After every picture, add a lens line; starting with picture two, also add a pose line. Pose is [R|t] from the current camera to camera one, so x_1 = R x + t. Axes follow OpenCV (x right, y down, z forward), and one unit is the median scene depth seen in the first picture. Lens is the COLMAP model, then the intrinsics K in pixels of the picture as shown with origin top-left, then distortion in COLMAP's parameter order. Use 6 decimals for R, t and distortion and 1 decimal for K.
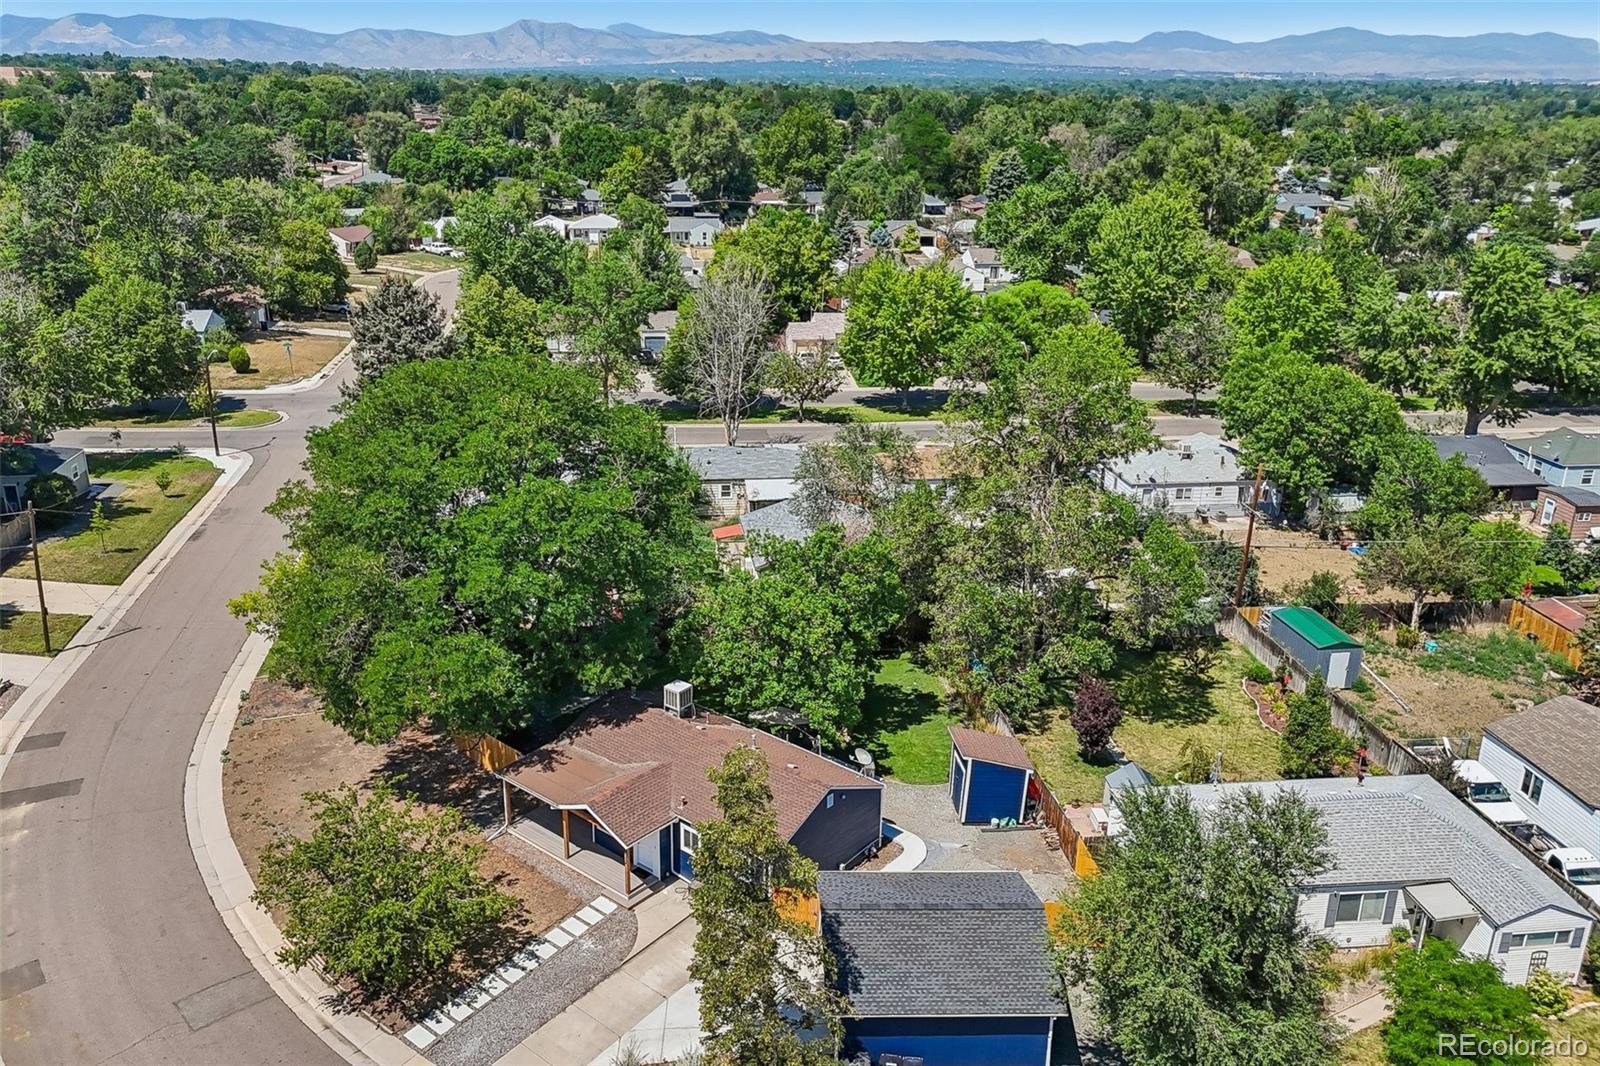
lens RADIAL K [[1247.6, 0, 788.8], [0, 1247.6, 559.7], [0, 0, 1]] dist [0.091661, -0.116129]
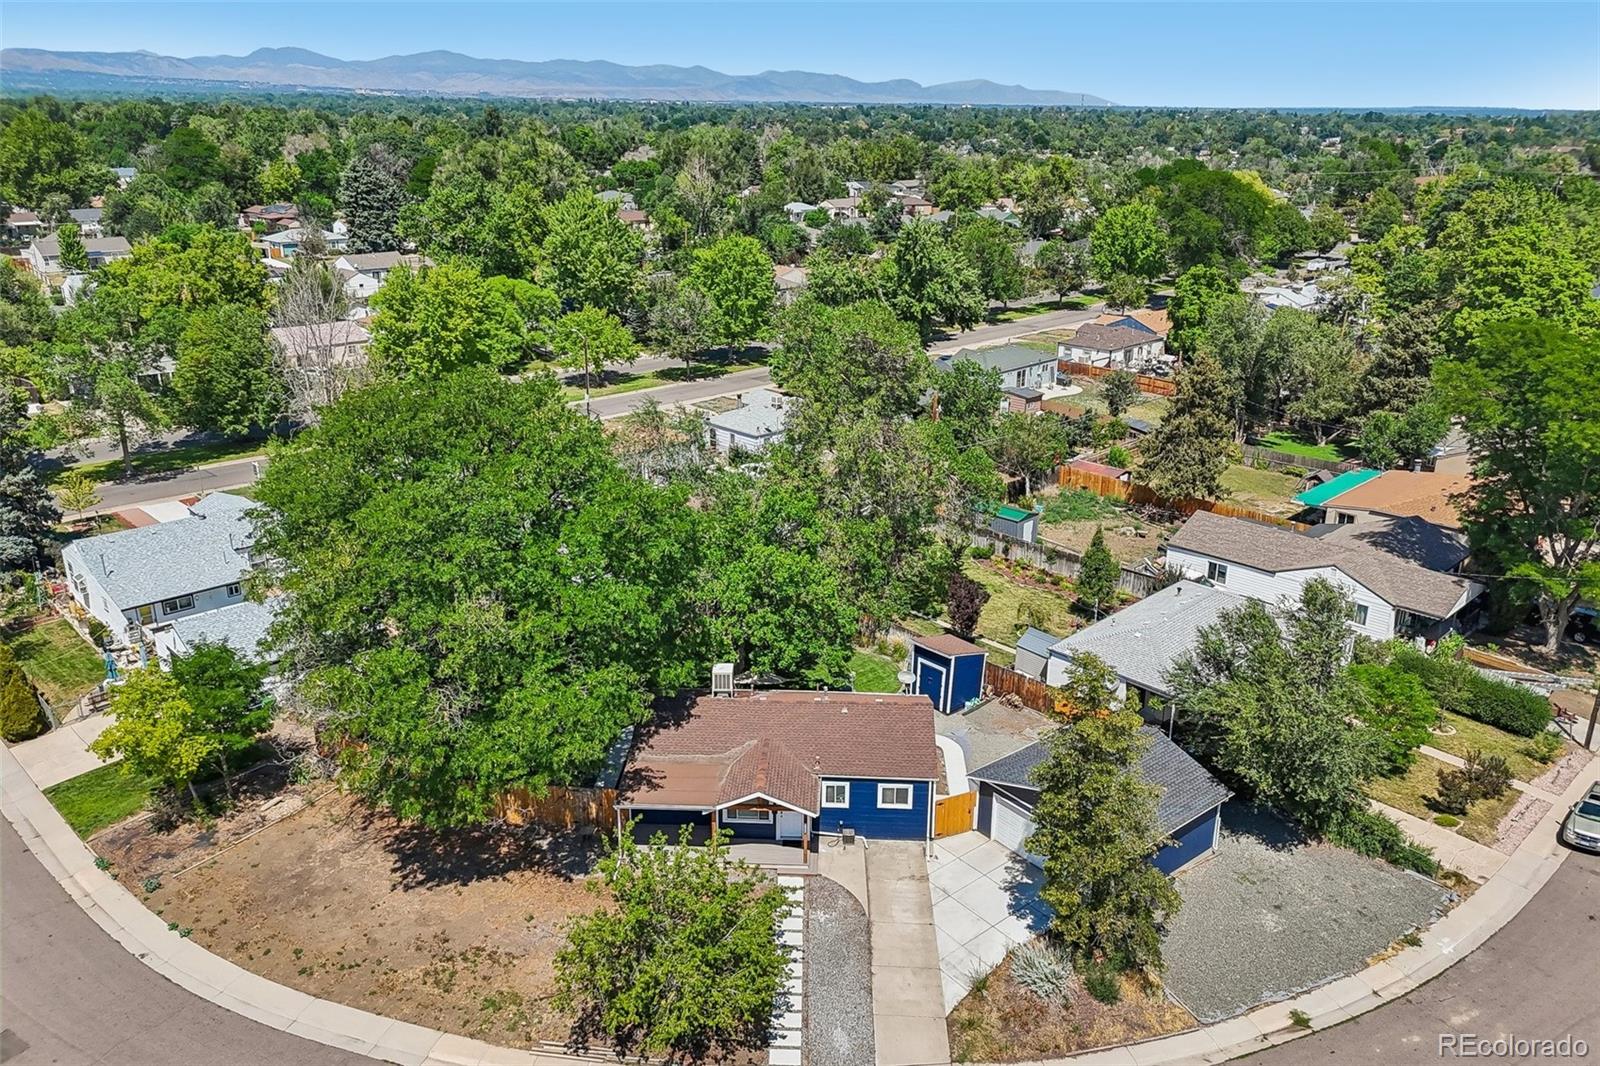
lens RADIAL K [[1168.5, 0, 800.0], [0, 1168.5, 533.0], [0, 0, 1]] dist [0.071568, -0.083283]
pose [[0.790445, -0.210250, 0.575319, -0.300458], [0.214951, 0.974725, 0.060886, -0.026568], [-0.573579, 0.075538, 0.815660, 0.097360]]
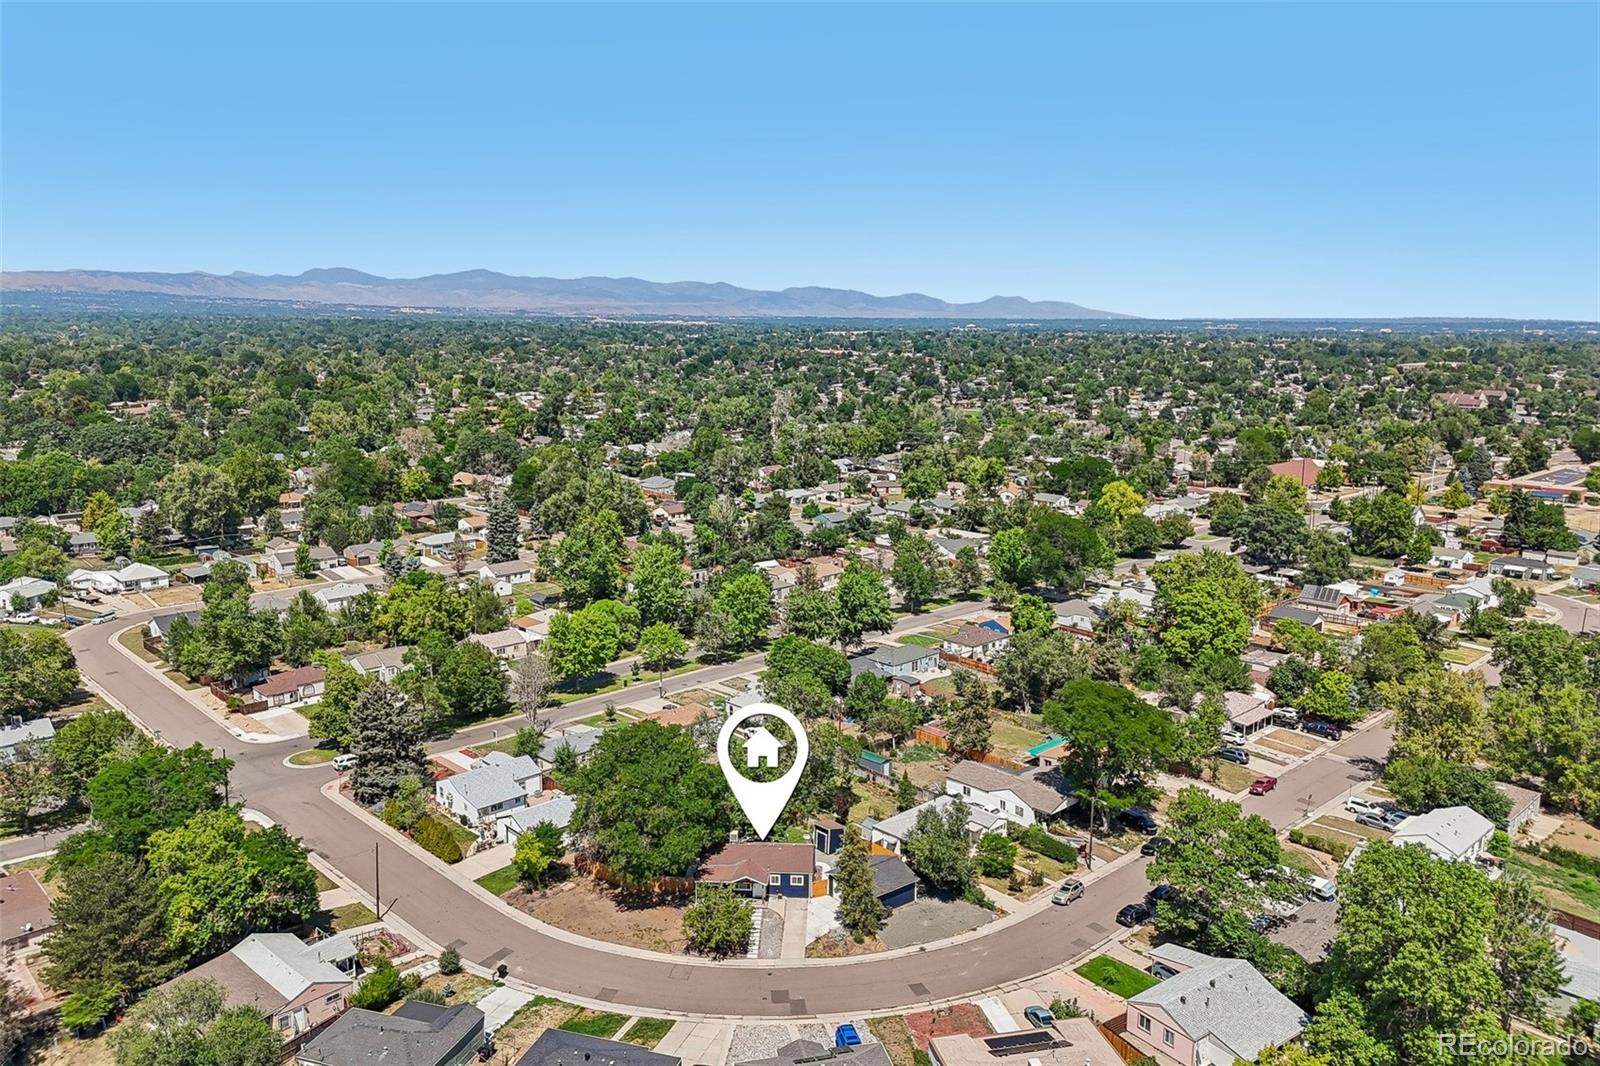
lens RADIAL K [[1162.8, 0, 800.0], [0, 1162.8, 533.0], [0, 0, 1]] dist [0.171988, -0.440486]
pose [[0.799414, -0.114614, 0.589746, -0.735104], [0.214649, 0.971331, -0.102189, -0.123257], [-0.561126, 0.208280, 0.801097, -0.645796]]
